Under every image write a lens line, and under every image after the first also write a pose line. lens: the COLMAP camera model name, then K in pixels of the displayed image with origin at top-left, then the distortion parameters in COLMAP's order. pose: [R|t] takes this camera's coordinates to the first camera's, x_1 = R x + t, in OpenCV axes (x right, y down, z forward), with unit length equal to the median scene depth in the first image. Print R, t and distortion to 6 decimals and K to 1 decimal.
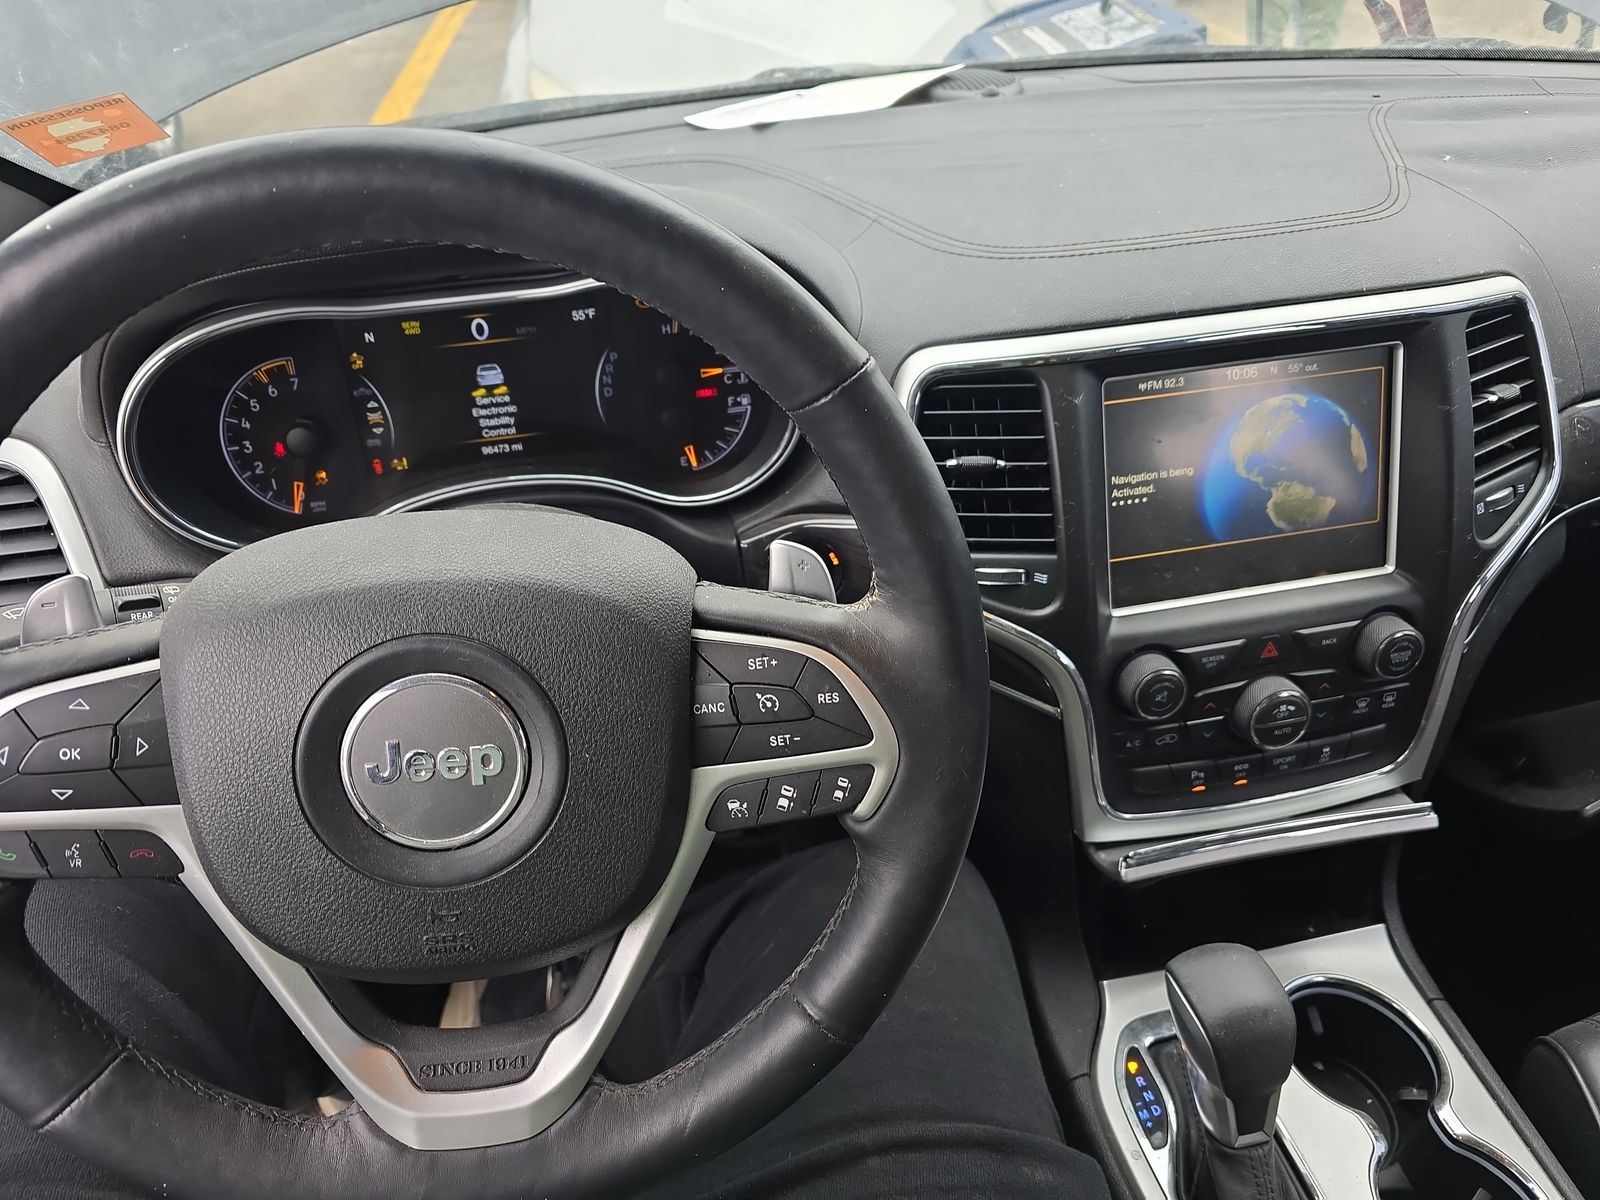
lens RADIAL K [[1118.6, 0, 800.0], [0, 1118.6, 600.0], [0, 0, 1]] dist [0.071476, -0.064075]
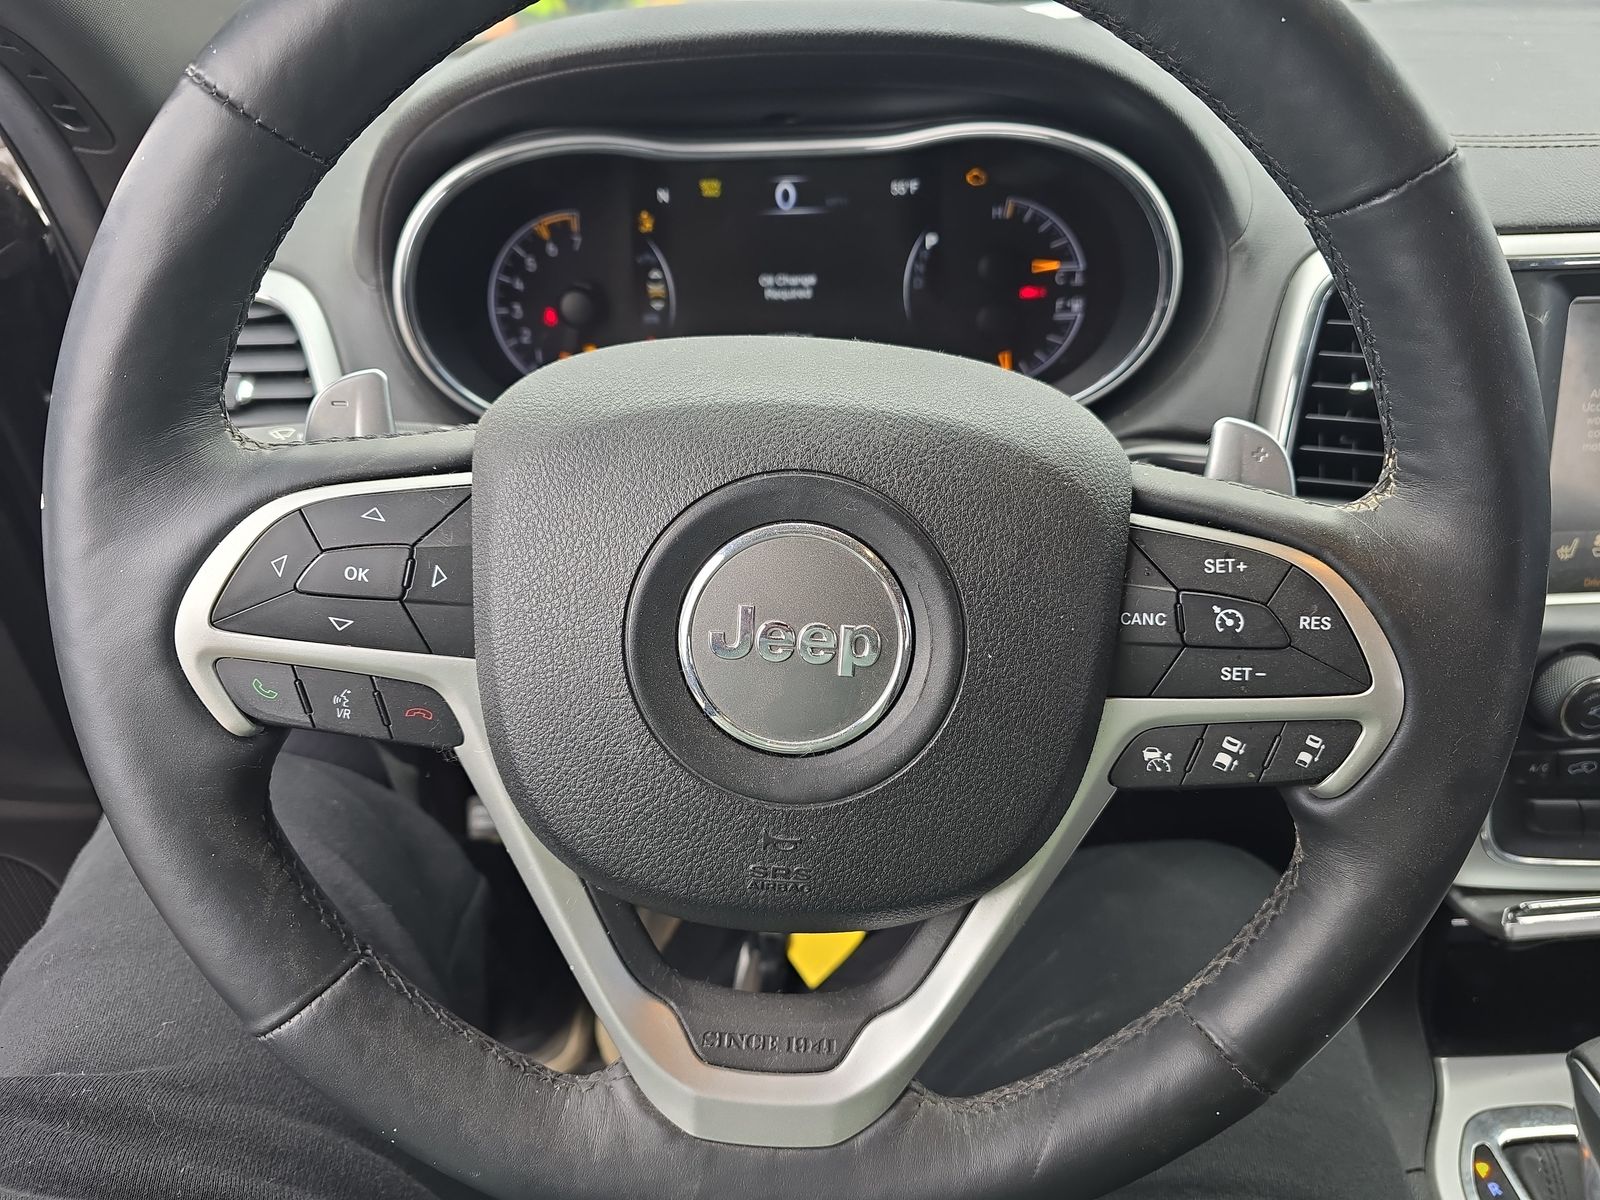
lens RADIAL K [[1118.6, 0, 800.0], [0, 1118.6, 600.0], [0, 0, 1]] dist [0.071476, -0.064075]
pose [[0.987324, 0.108754, -0.115601, -0.215432], [-0.109738, 0.993958, -0.002160, 0.108006], [0.114668, 0.014818, 0.993293, 0.224297]]
